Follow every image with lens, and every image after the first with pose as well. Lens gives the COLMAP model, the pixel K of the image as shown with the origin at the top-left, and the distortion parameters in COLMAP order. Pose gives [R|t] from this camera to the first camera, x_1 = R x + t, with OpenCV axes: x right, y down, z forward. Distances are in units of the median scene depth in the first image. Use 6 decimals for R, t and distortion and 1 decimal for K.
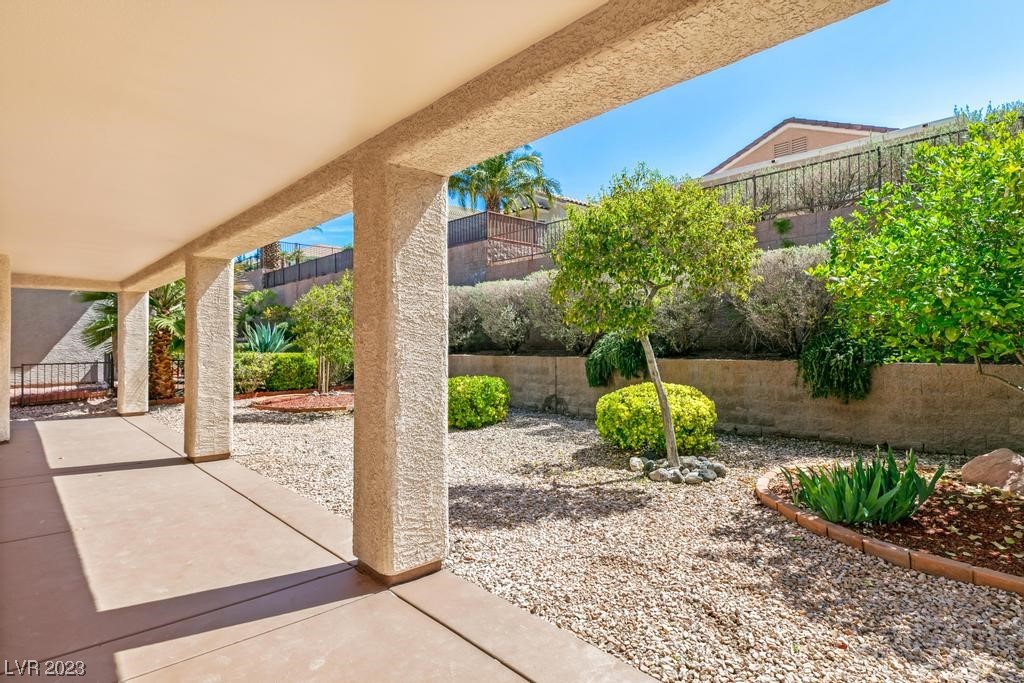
lens RADIAL K [[534.8, 0, 519.0], [0, 534.8, 334.7], [0, 0, 1]] dist [0.000967, 0.001036]
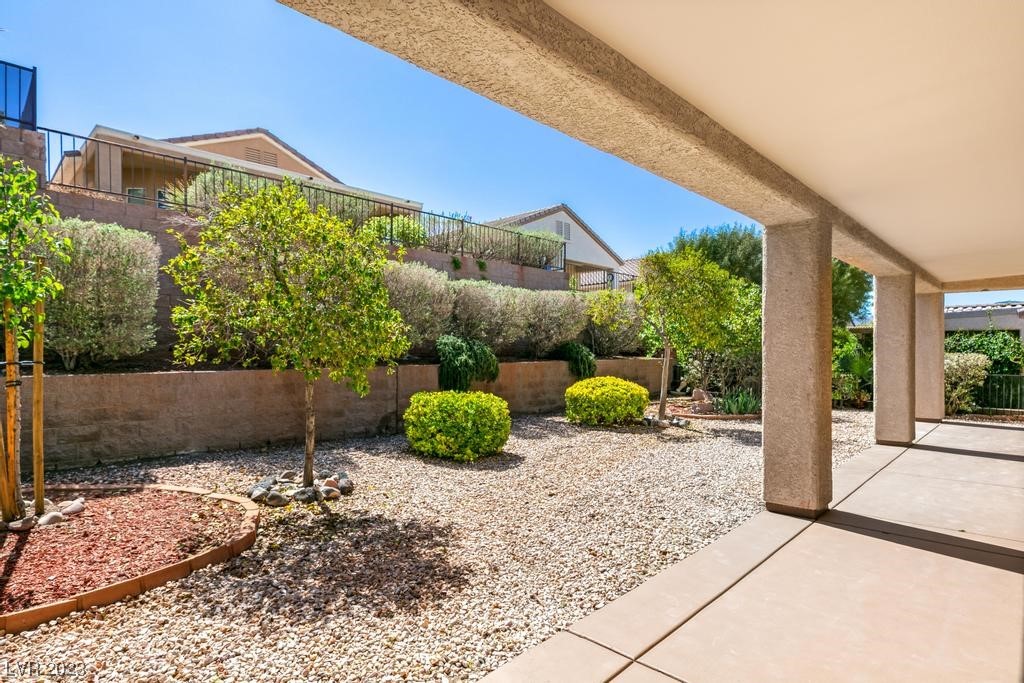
lens RADIAL K [[534.8, 0, 499.1], [0, 534.8, 358.7], [0, 0, 1]] dist [0.000967, 0.001036]
pose [[-0.012895, -0.011535, 0.999850, -0.798419], [-0.012882, 0.999852, 0.011369, 0.018544], [-0.999834, -0.012733, -0.013042, 0.875511]]
